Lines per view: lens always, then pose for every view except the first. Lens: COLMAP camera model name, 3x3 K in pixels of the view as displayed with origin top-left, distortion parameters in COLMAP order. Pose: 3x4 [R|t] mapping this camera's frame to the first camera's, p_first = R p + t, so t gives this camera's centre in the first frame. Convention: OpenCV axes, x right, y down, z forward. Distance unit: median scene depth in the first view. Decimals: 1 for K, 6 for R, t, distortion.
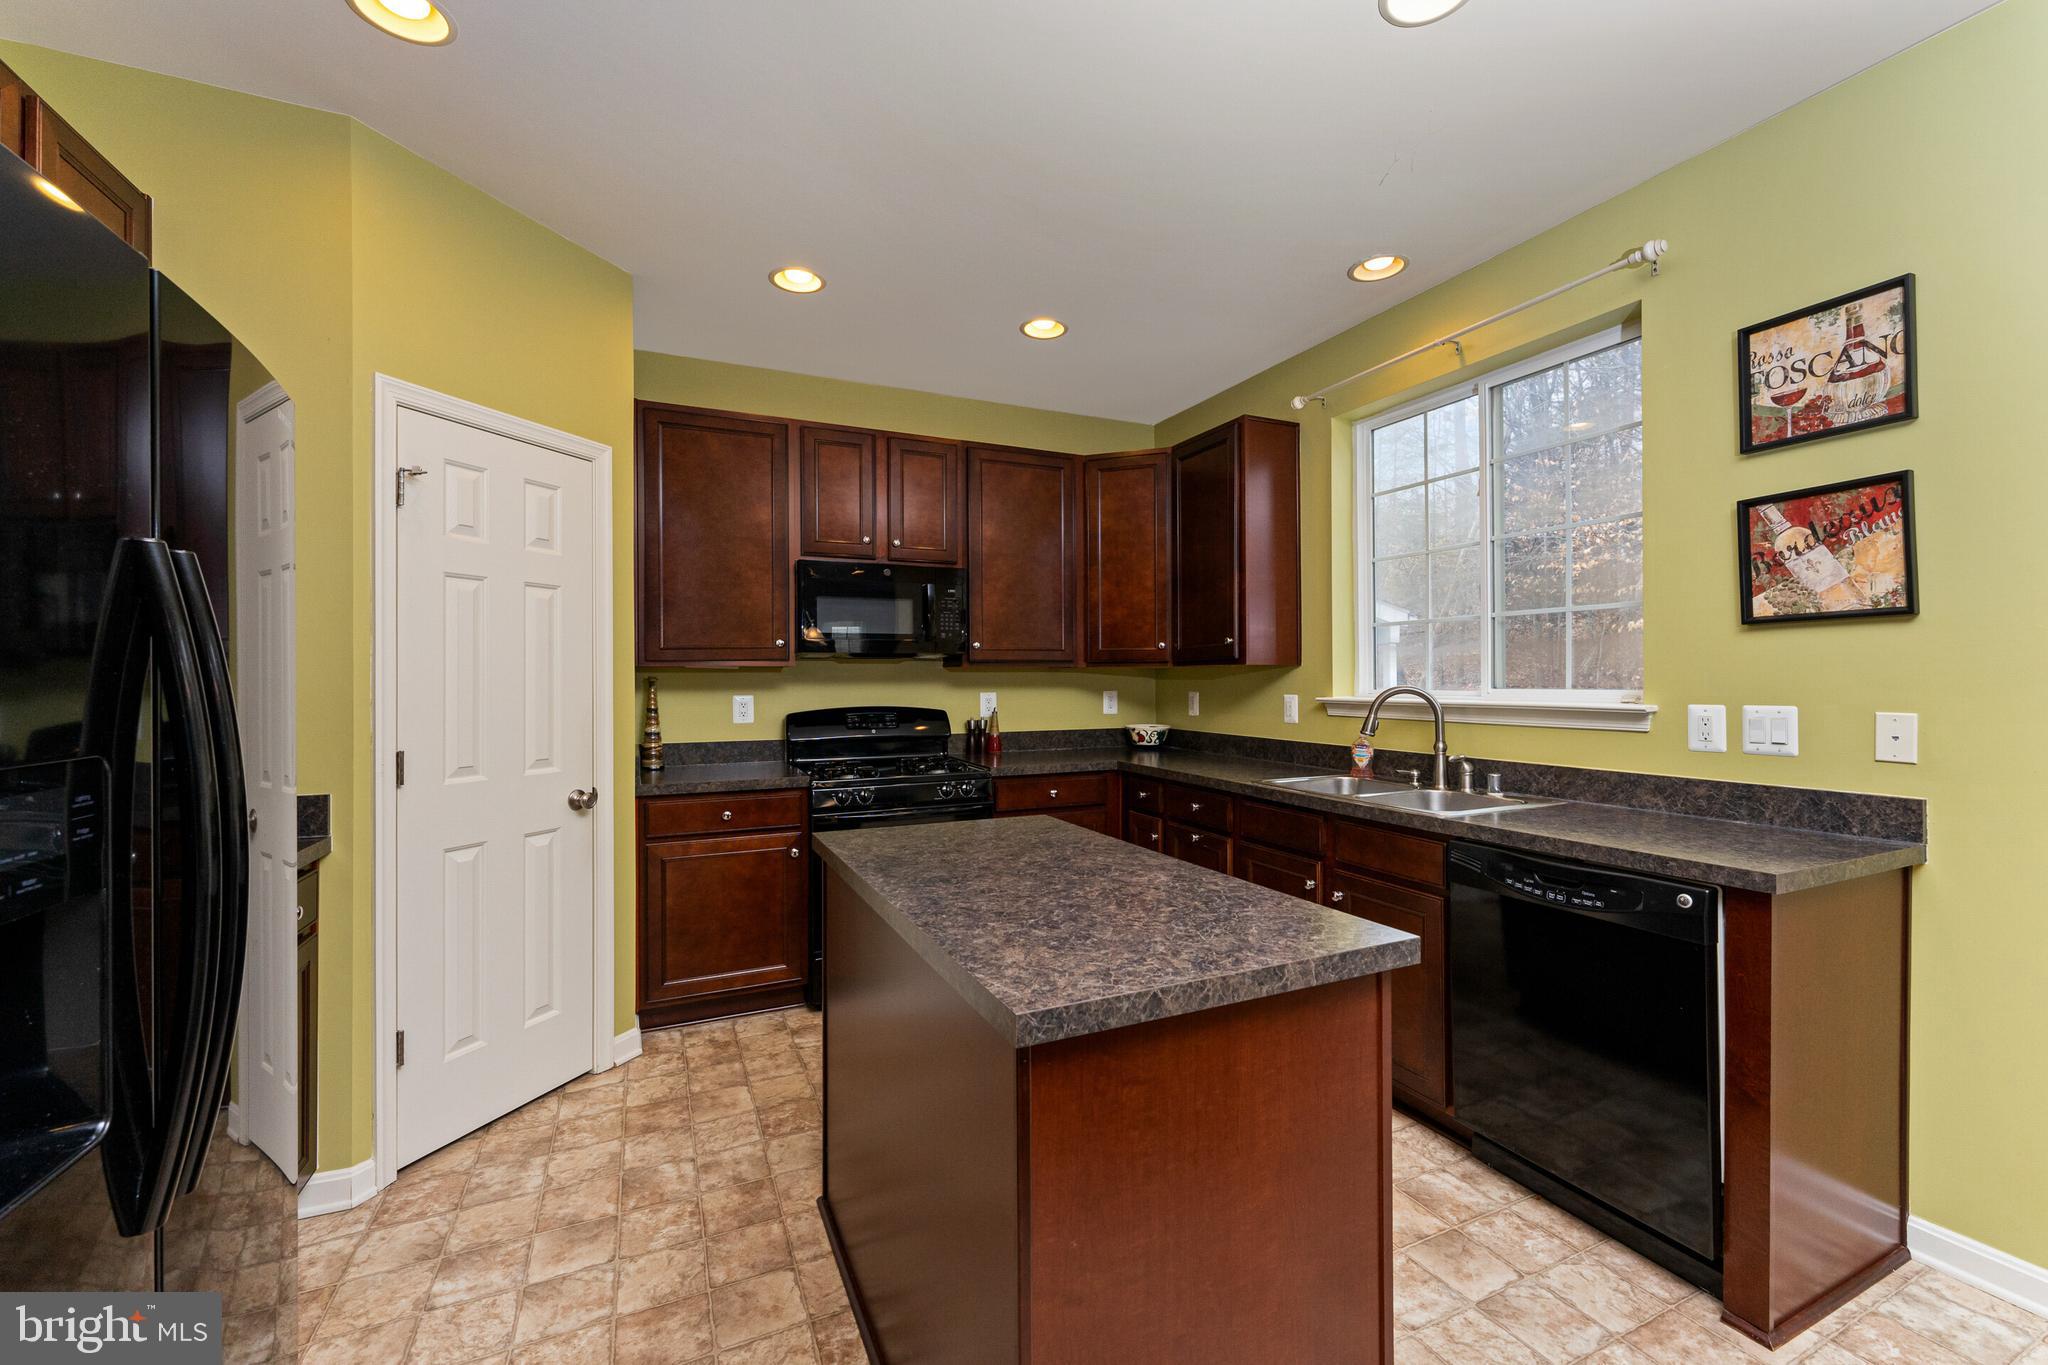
lens RADIAL K [[850.6, 0, 1070.4], [0, 850.6, 670.4], [0, 0, 1]] dist [-0.084267, 0.000160]
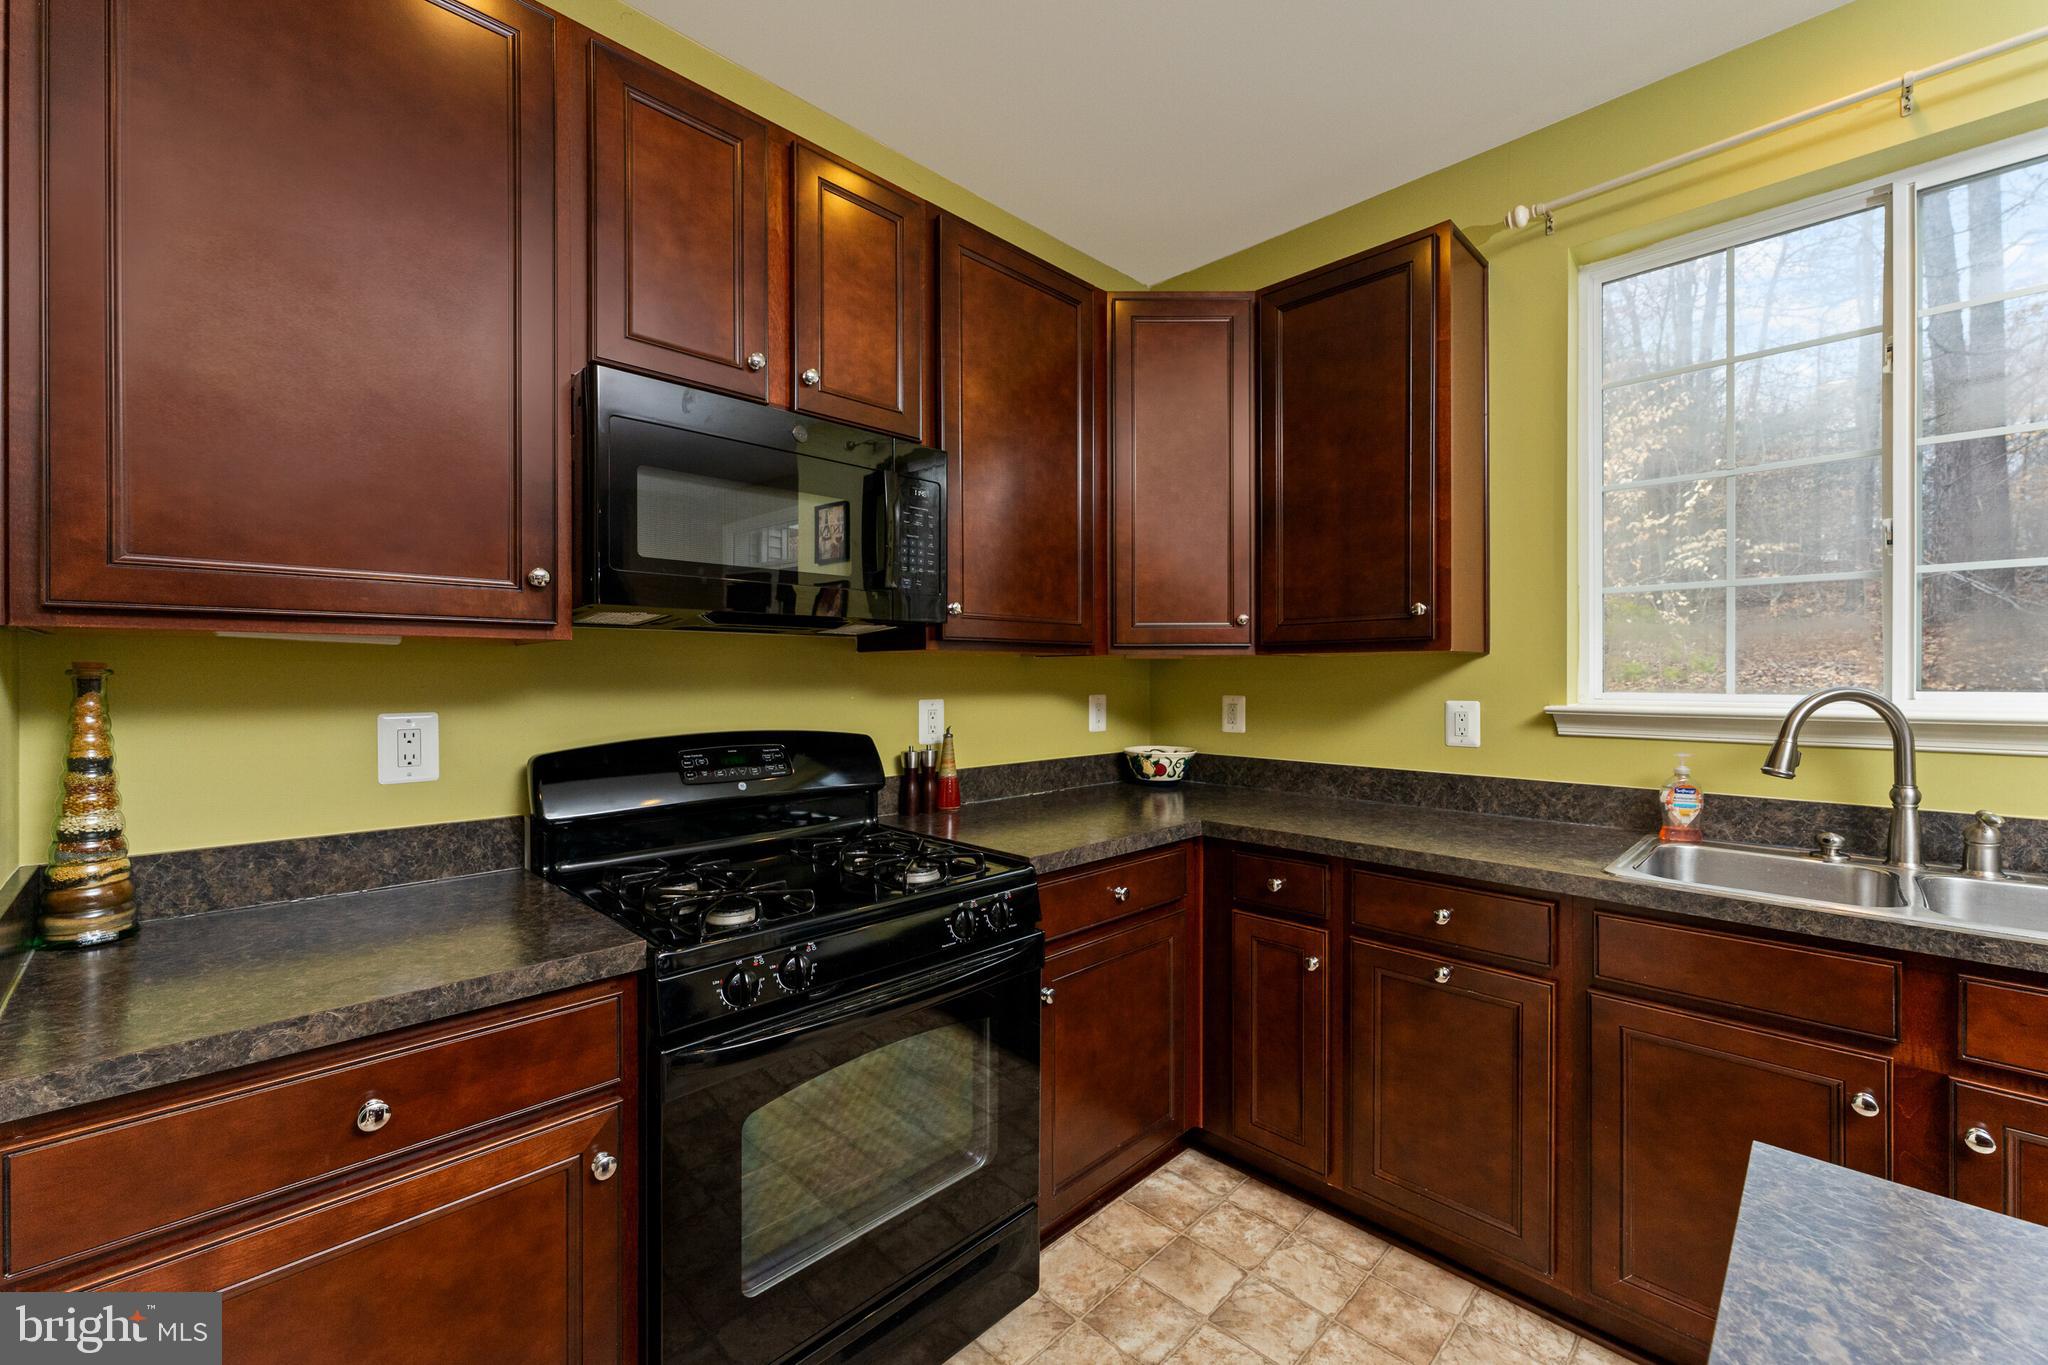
lens RADIAL K [[820.0, 0, 1025.7], [0, 820.0, 661.5], [0, 0, 1]] dist [-0.012079, -0.000211]
pose [[0.945952, 0.008579, 0.324194, -0.232893], [-0.005389, 0.999928, -0.010737, 0.007779], [-0.324263, 0.008410, 0.945930, 0.526307]]
